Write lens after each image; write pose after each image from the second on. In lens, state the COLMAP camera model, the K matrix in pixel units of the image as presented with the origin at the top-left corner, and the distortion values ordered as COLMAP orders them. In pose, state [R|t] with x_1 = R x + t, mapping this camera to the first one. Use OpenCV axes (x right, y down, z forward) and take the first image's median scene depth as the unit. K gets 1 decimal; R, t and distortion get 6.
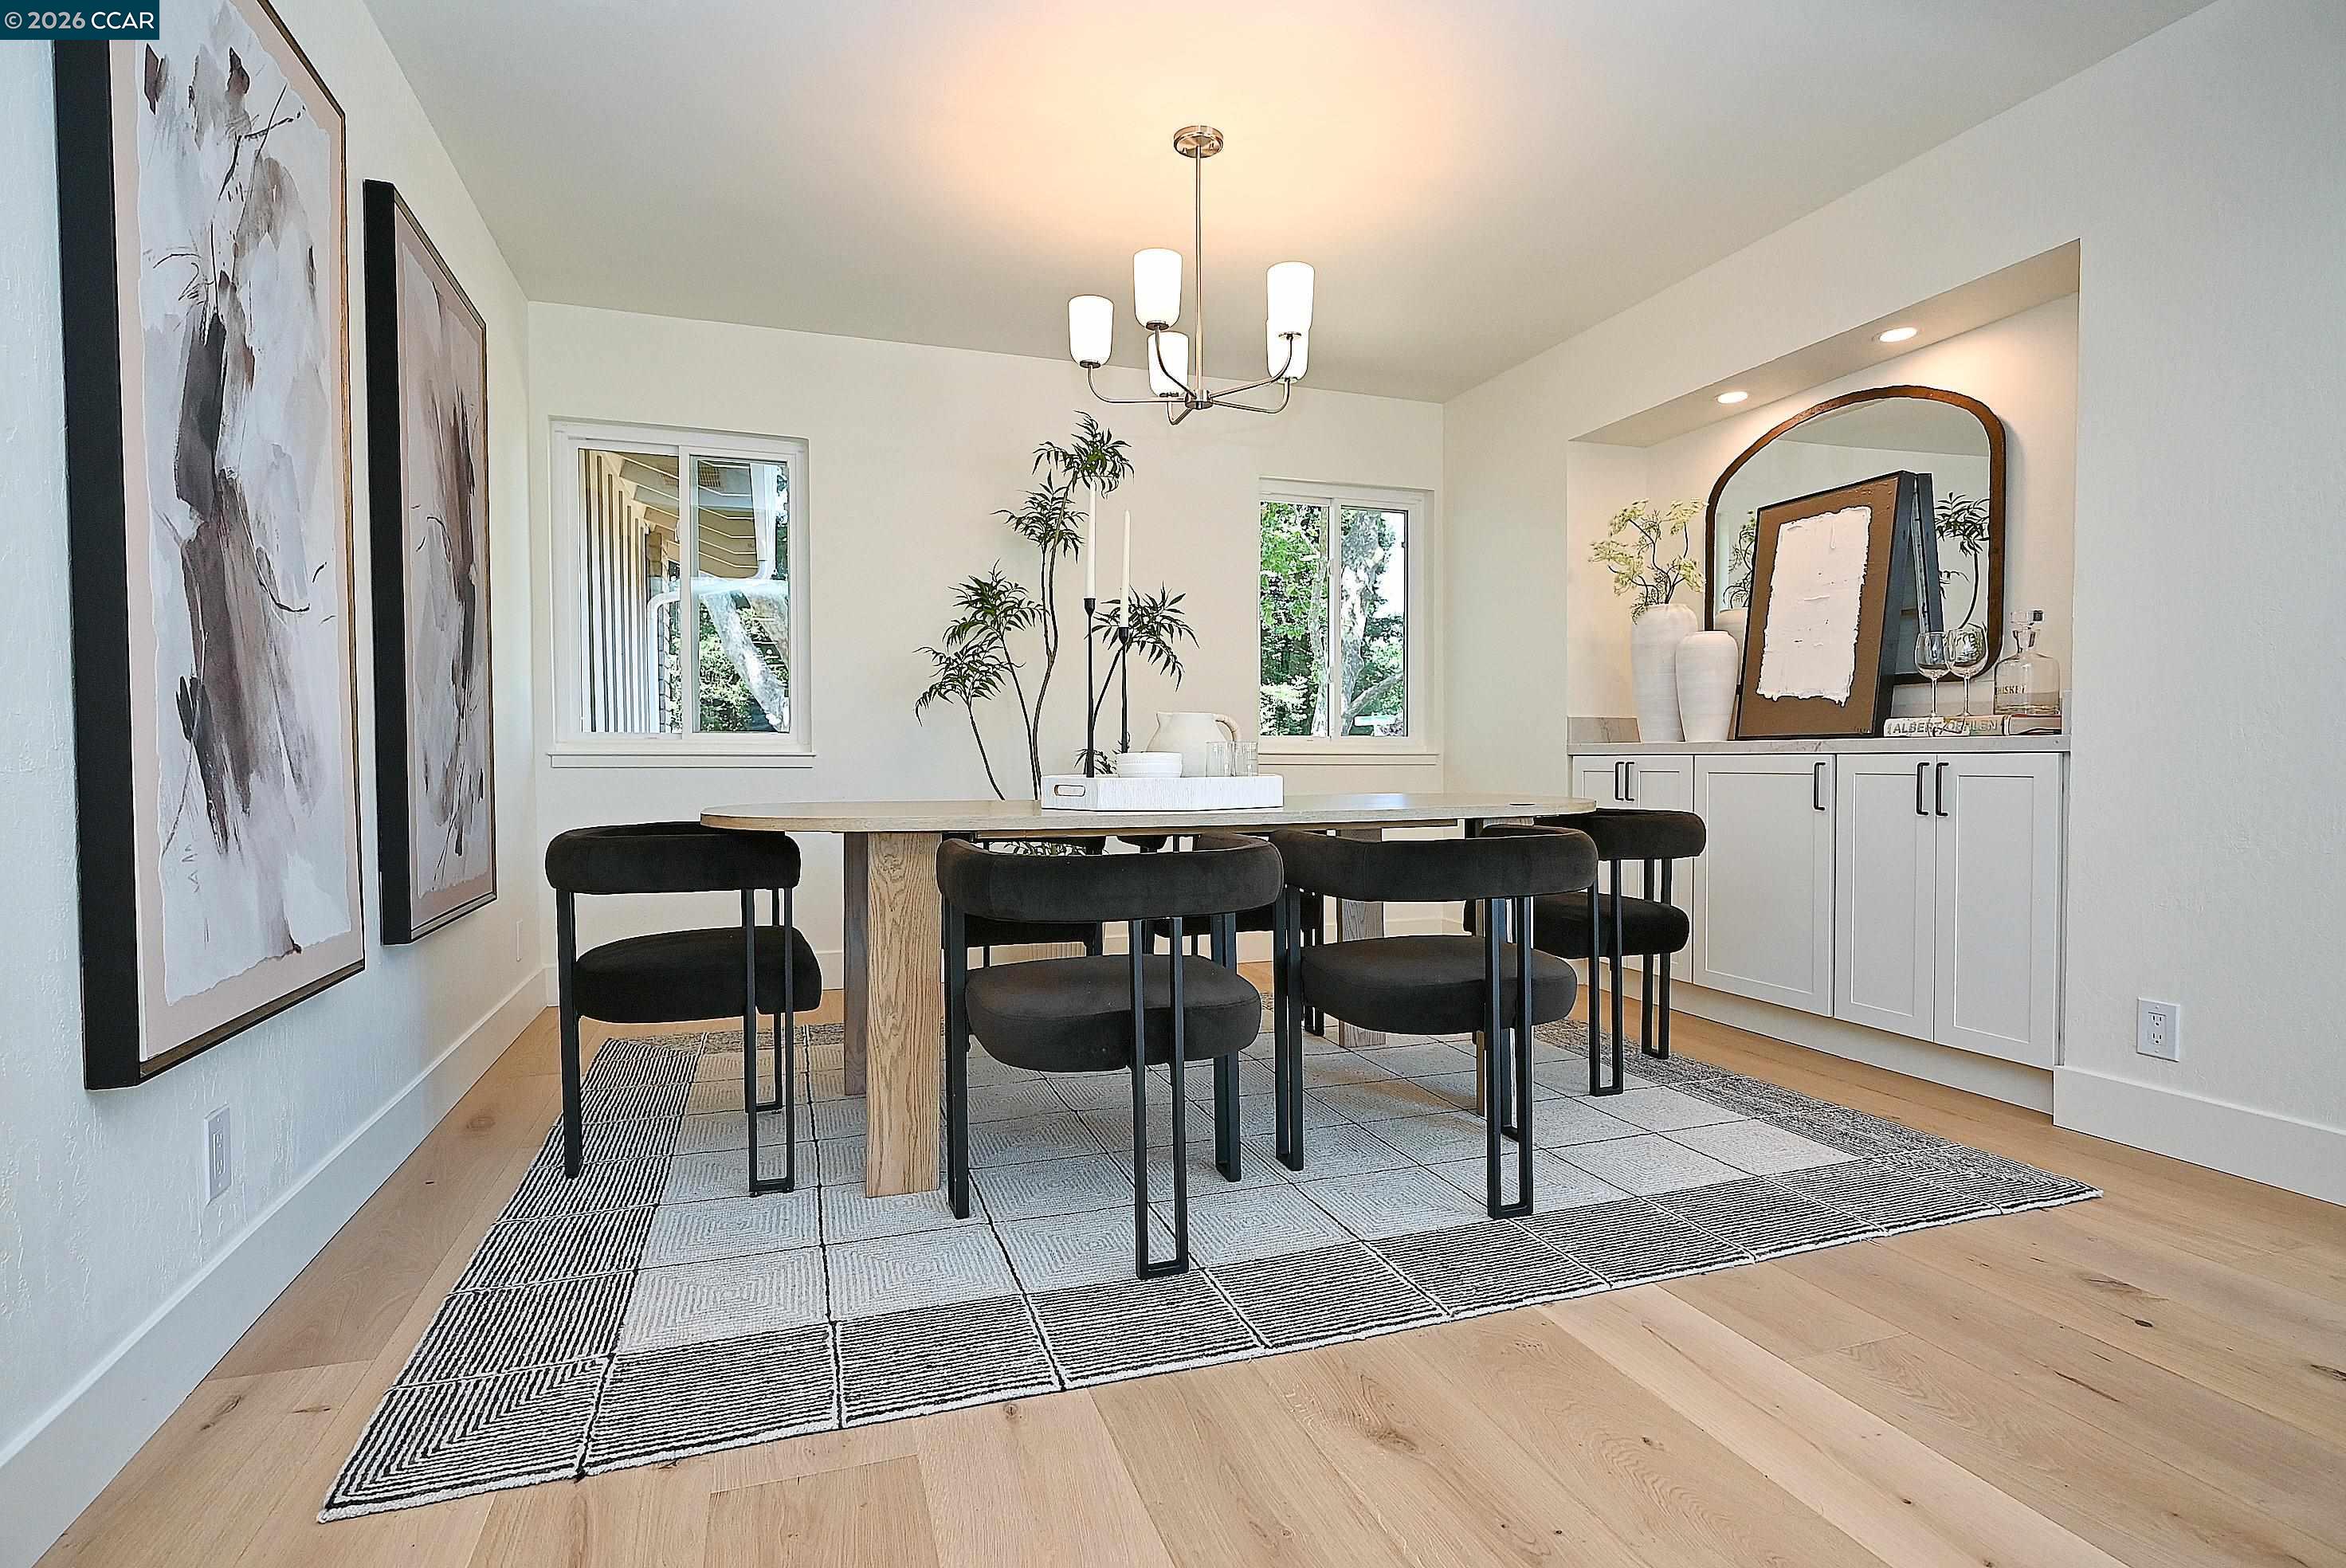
lens RADIAL K [[1148.8, 0, 1186.5], [0, 1148.8, 787.1], [0, 0, 1]] dist [-0.001951, -0.000182]
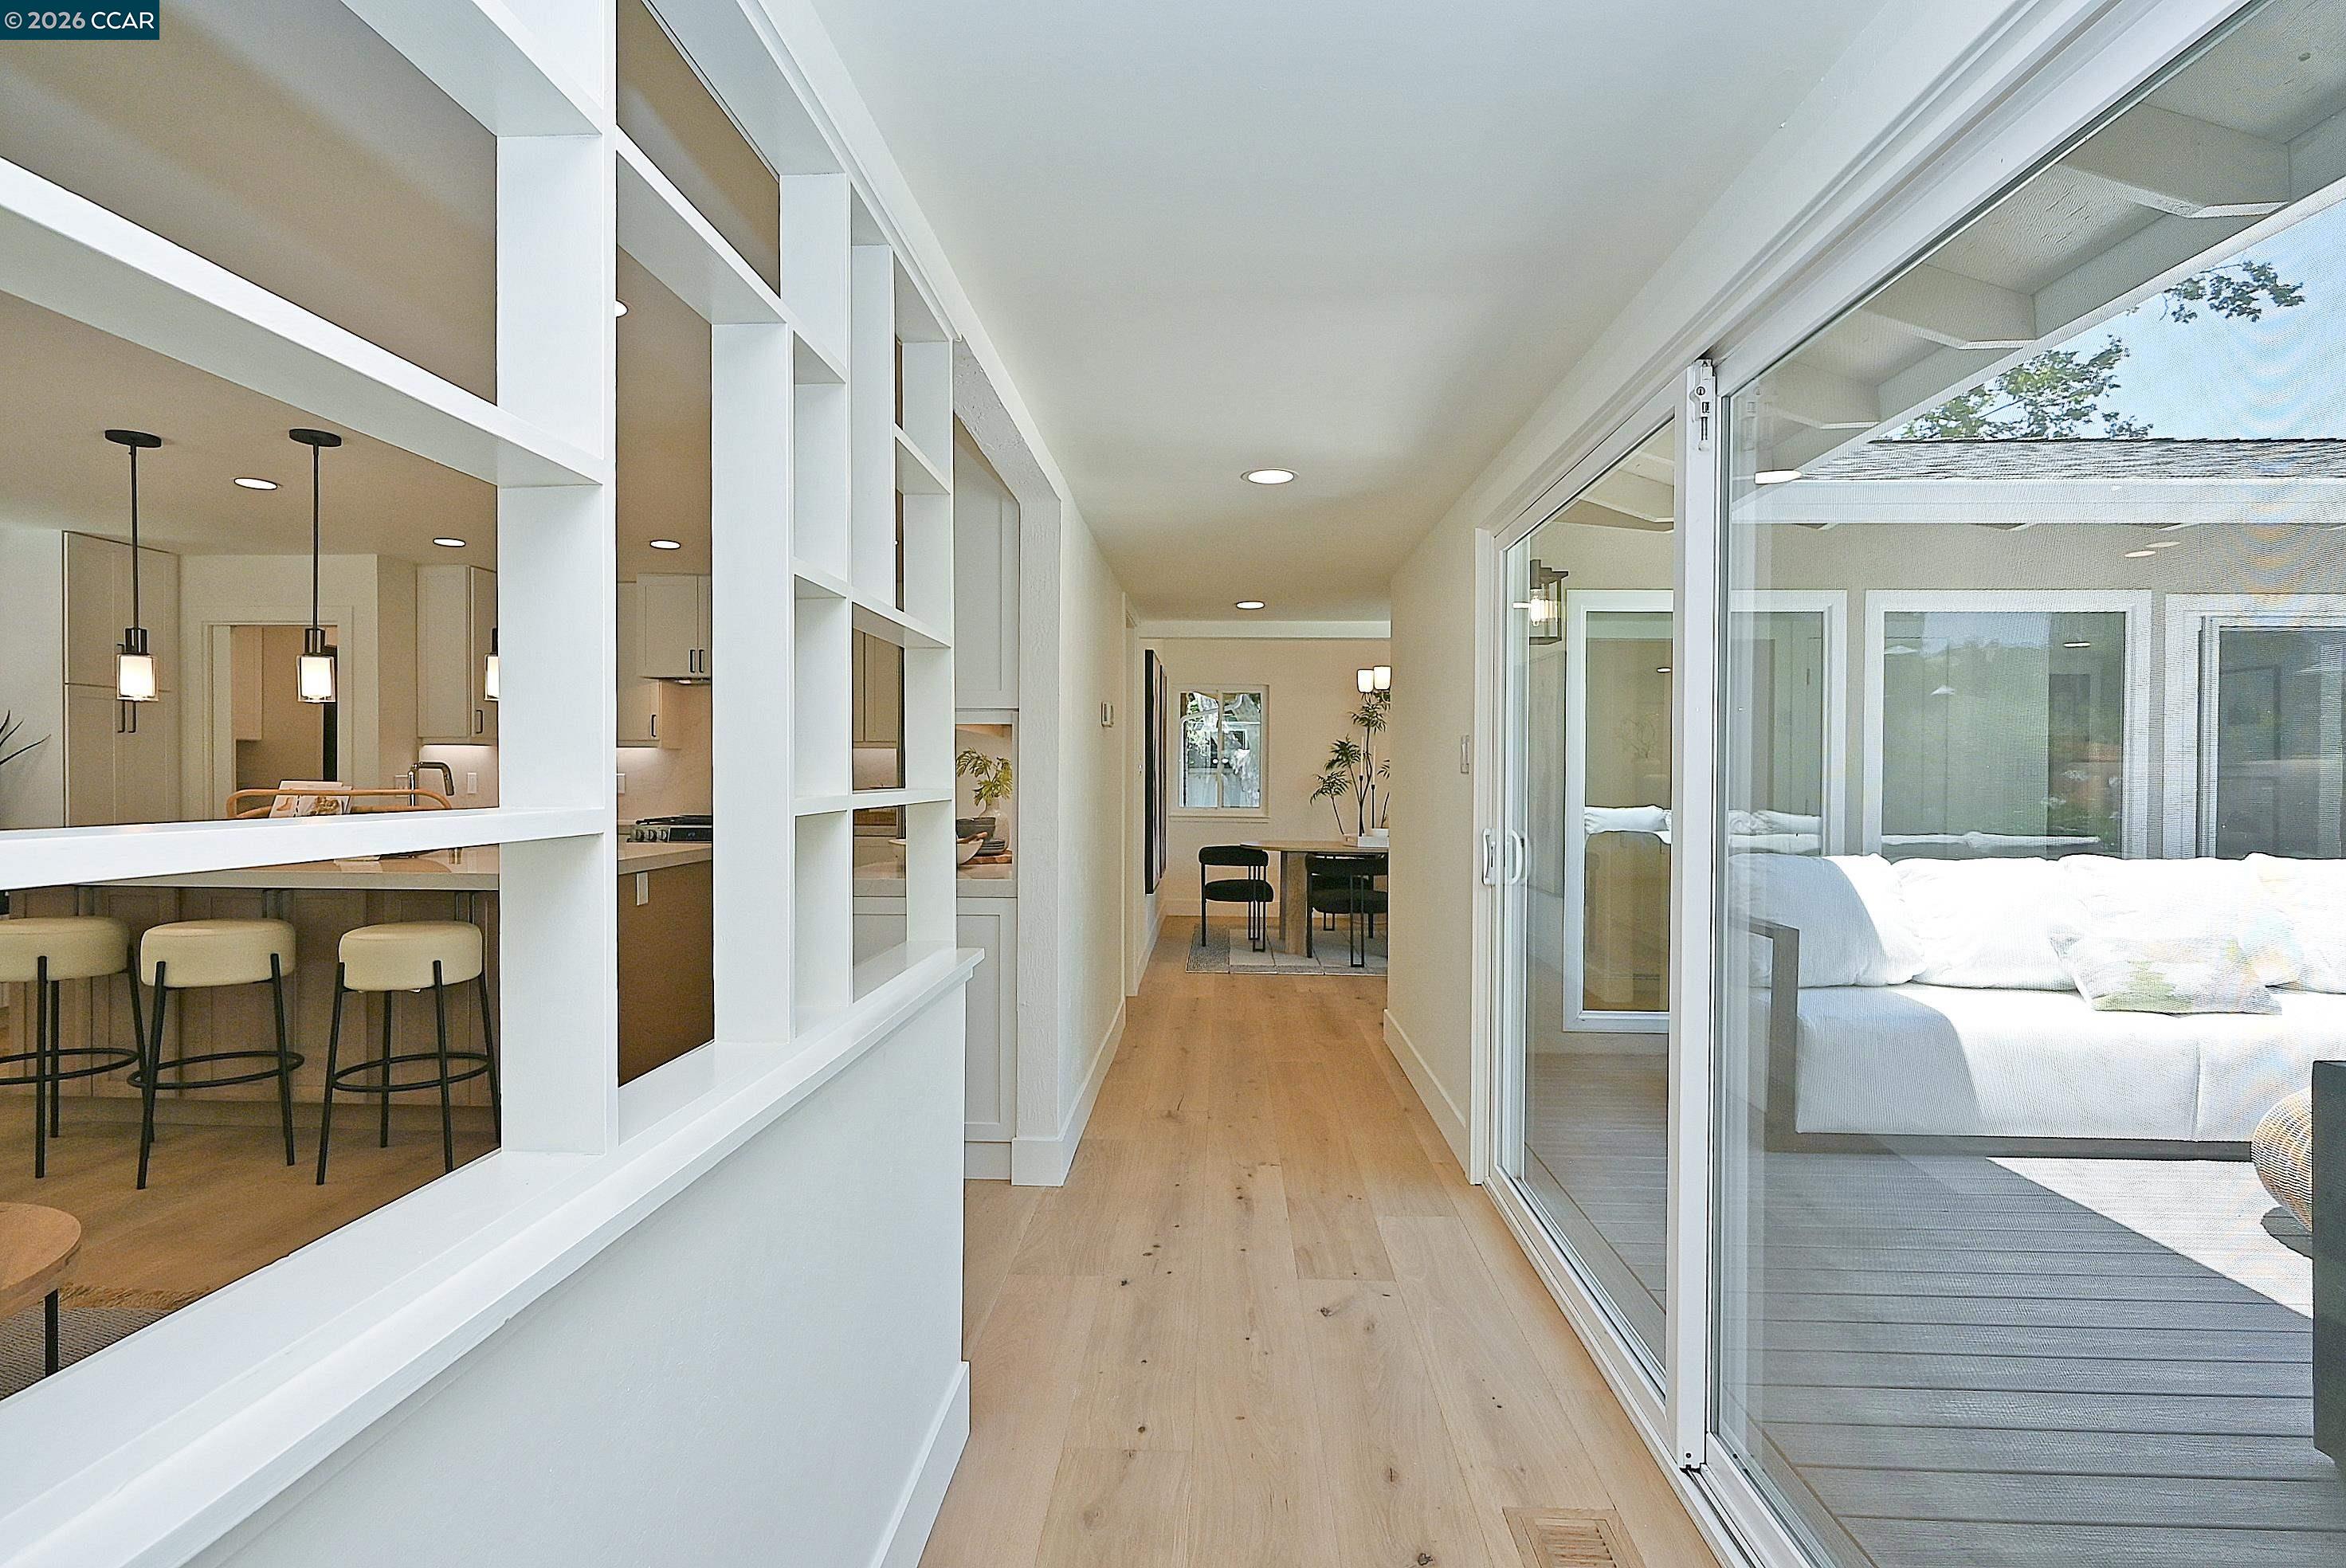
lens RADIAL K [[1148.8, 0, 1186.5], [0, 1148.8, 787.1], [0, 0, 1]] dist [-0.001951, -0.000182]
pose [[0.928235, 0.011959, -0.371801, 0.632484], [-0.017000, 0.999803, -0.010285, -0.096528], [0.371605, 0.015868, 0.928255, -2.028467]]
